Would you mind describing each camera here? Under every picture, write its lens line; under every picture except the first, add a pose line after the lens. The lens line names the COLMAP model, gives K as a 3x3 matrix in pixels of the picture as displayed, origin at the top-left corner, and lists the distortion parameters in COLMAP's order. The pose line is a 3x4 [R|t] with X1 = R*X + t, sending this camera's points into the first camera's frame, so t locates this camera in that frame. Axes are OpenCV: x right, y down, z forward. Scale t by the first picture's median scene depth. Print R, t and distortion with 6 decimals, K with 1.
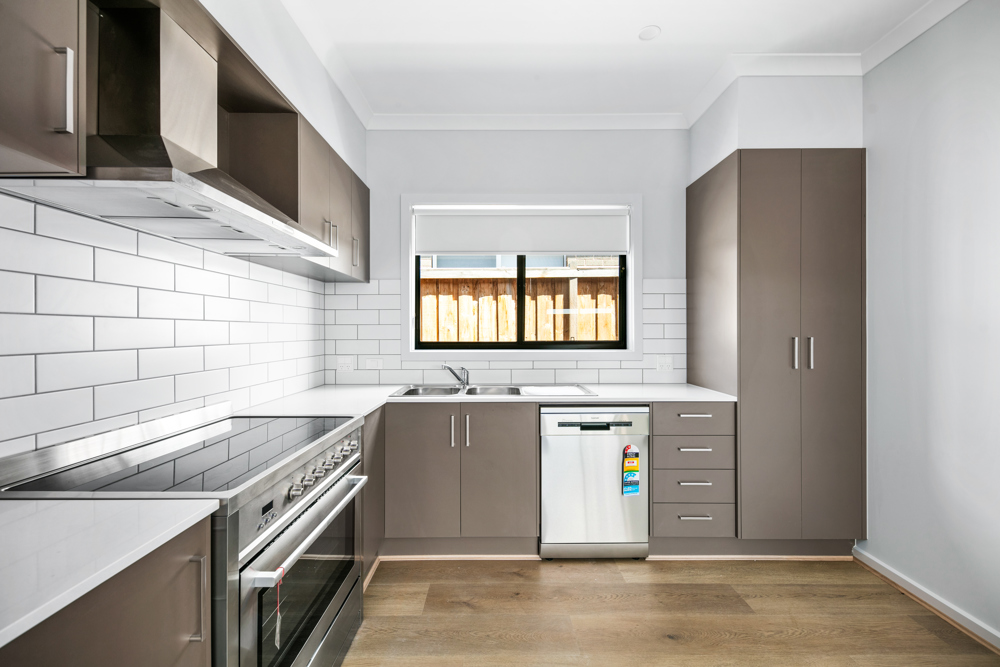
lens RADIAL K [[404.7, 0, 492.5], [0, 404.7, 330.7], [0, 0, 1]] dist [0.001438, -0.000032]
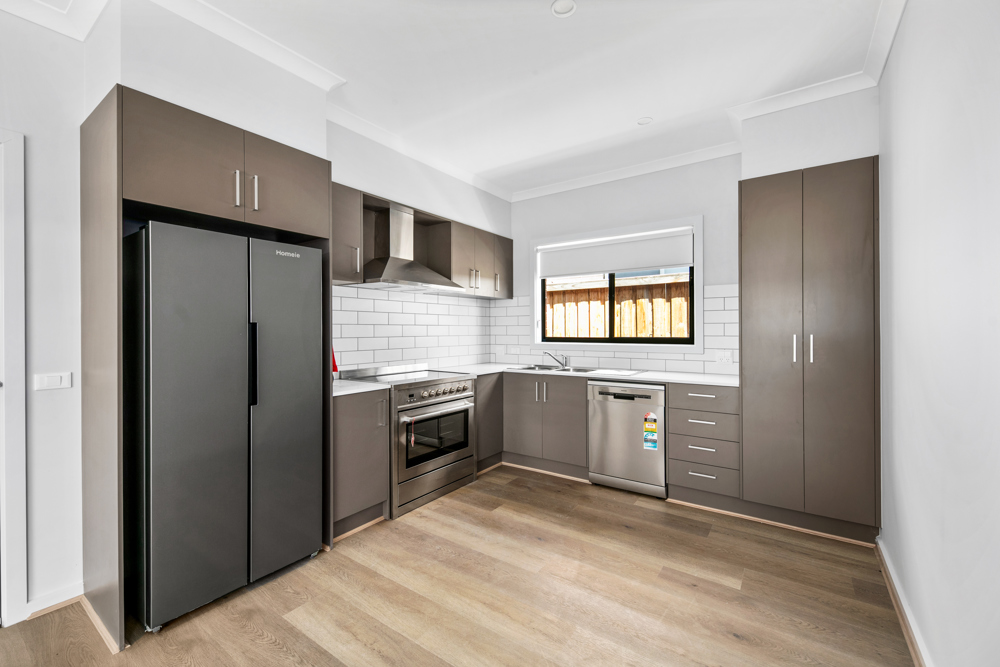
lens RADIAL K [[404.7, 0, 492.5], [0, 404.7, 330.7], [0, 0, 1]] dist [0.001438, -0.000032]
pose [[0.815199, 0.000212, -0.579181, 0.600132], [0.001980, 0.999993, 0.003154, -0.000597], [0.579178, -0.003718, 0.815193, -0.366217]]
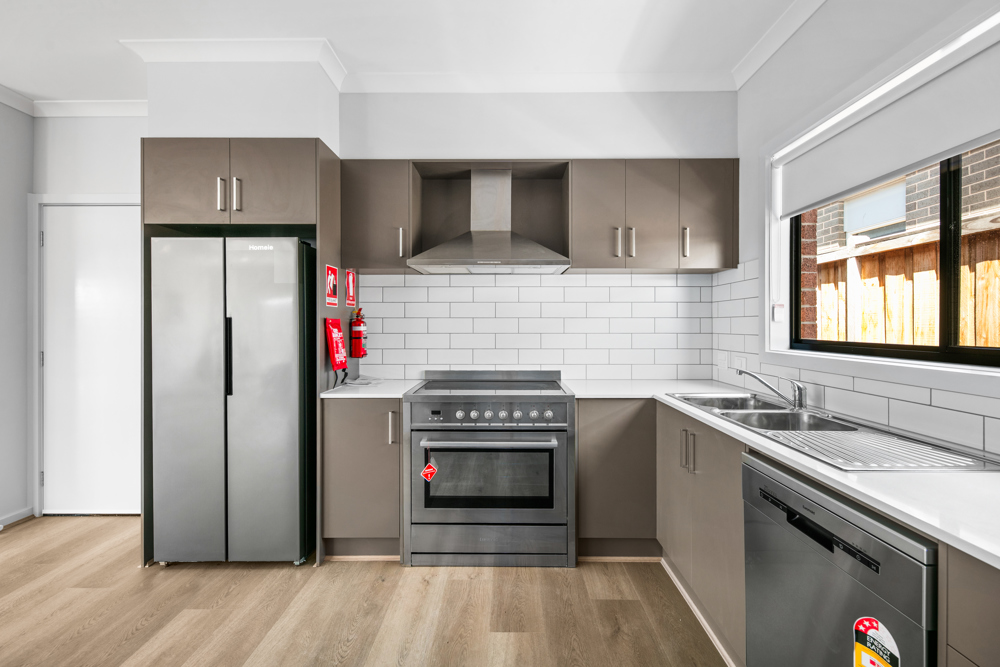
lens RADIAL K [[412.2, 0, 507.9], [0, 412.2, 326.1], [0, 0, 1]] dist [0.002967, 0.000129]
pose [[0.011575, 0.003537, -0.999927, 0.621160], [0.001123, 0.999993, 0.003550, 0.000875], [0.999932, -0.001164, 0.011571, 0.553883]]
